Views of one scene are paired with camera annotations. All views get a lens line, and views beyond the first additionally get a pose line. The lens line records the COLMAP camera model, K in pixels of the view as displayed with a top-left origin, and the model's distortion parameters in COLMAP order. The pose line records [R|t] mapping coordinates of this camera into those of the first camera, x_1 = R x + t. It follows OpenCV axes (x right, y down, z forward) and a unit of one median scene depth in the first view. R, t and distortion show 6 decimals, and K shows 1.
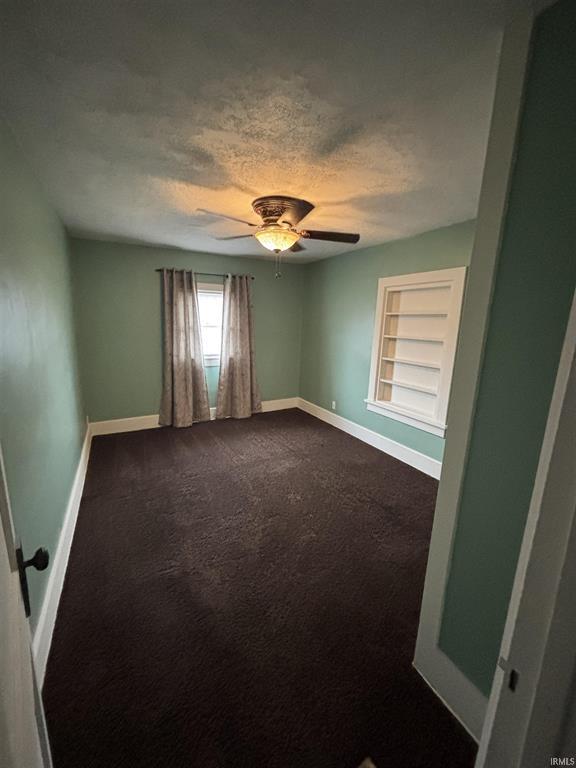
lens RADIAL K [[307.8, 0, 286.0], [0, 307.8, 386.1], [0, 0, 1]] dist [-0.003152, -0.000558]
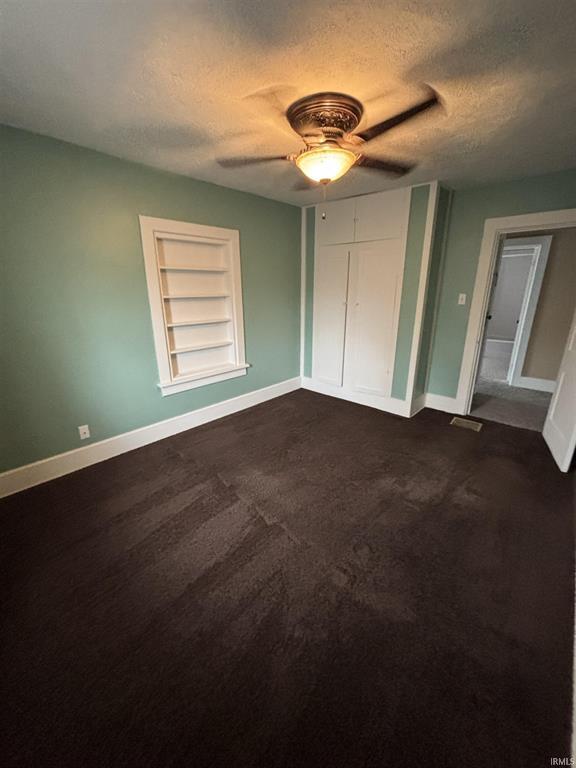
lens RADIAL K [[307.8, 0, 286.9], [0, 307.8, 378.0], [0, 0, 1]] dist [-0.003152, -0.000558]
pose [[-0.346680, -0.308963, 0.885638, -0.550389], [0.168849, 0.908213, 0.382934, -0.224870], [-0.922661, 0.282295, -0.262691, 0.985520]]
